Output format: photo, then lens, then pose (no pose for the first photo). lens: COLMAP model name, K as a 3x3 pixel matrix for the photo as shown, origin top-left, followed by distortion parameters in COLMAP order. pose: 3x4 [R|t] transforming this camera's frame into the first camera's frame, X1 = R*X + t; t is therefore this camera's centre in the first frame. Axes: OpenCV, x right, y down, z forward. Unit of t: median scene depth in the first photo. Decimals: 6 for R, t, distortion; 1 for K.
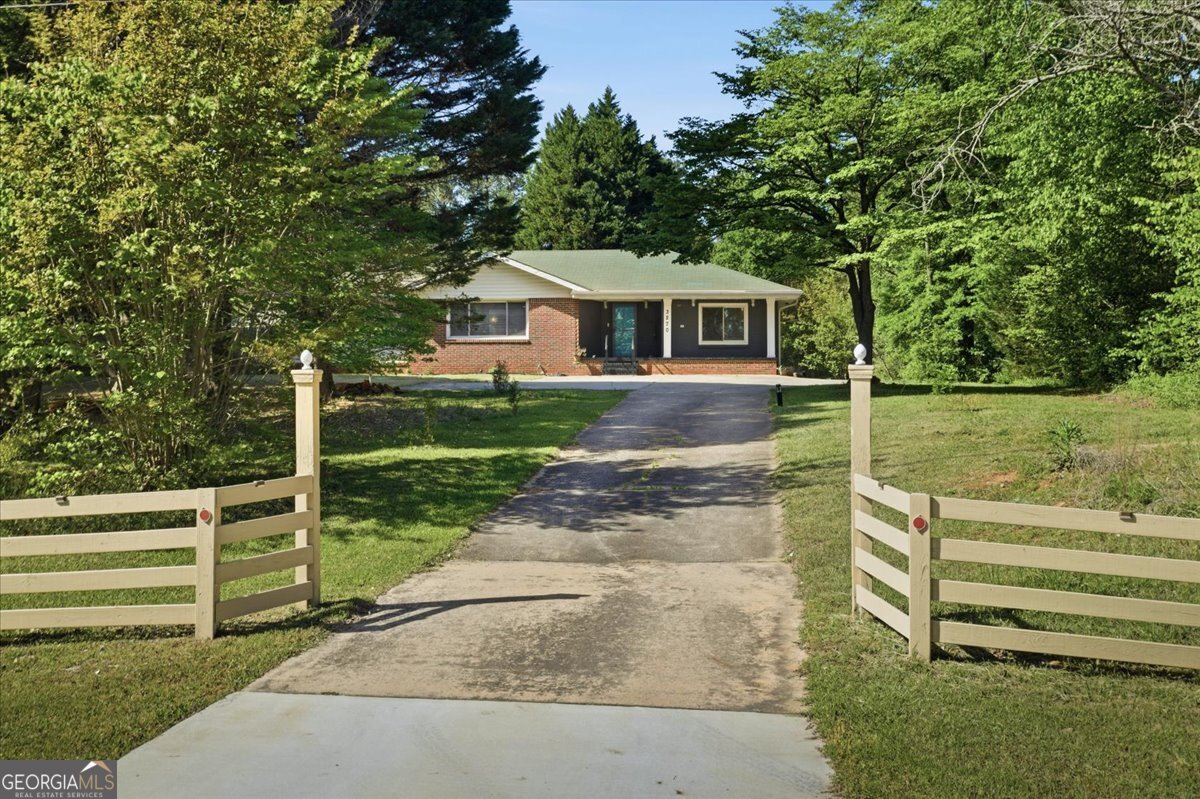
lens RADIAL K [[1415.3, 0, 600.0], [0, 1415.3, 399.5], [0, 0, 1]] dist [-0.022847, -0.007031]
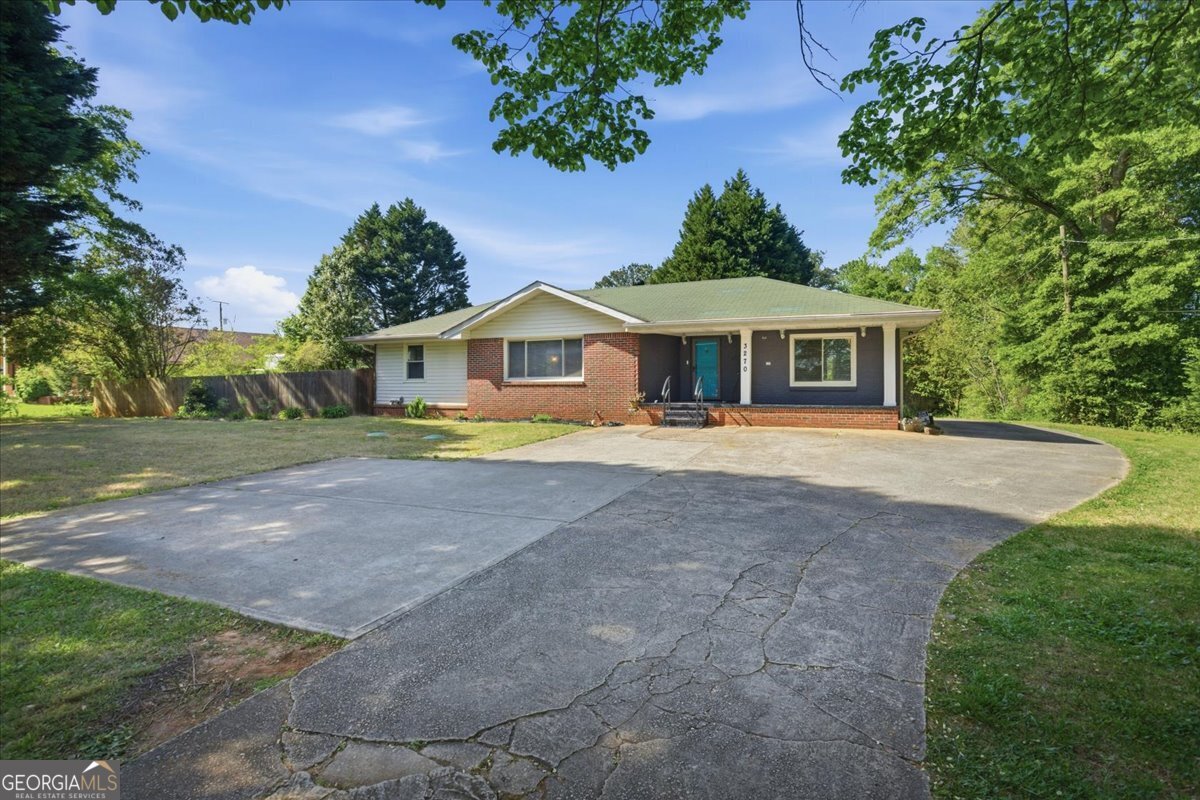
lens RADIAL K [[574.9, 0, 611.4], [0, 574.9, 386.8], [0, 0, 1]] dist [-0.001380, 0.000414]
pose [[0.950888, -0.000175, -0.309535, 0.061235], [0.000636, 0.999999, 0.001388, -0.032015], [0.309535, -0.001517, 0.950887, 0.542112]]
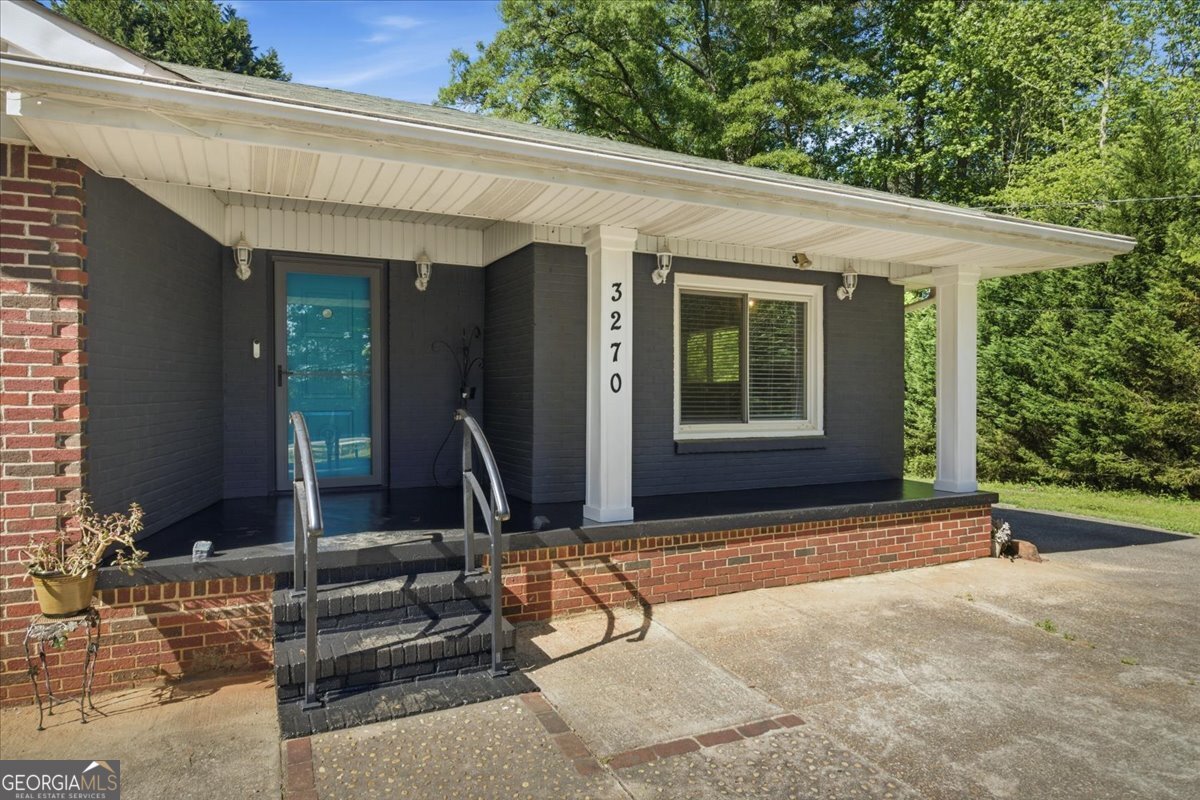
lens RADIAL K [[739.7, 0, 600.0], [0, 739.7, 400.0], [0, 0, 1]] dist [-0.001931, -0.000211]
pose [[0.865717, -0.004453, 0.500514, -0.005613], [0.001523, 0.999979, 0.006264, -0.038278], [-0.500531, -0.004661, 0.865706, 0.734590]]
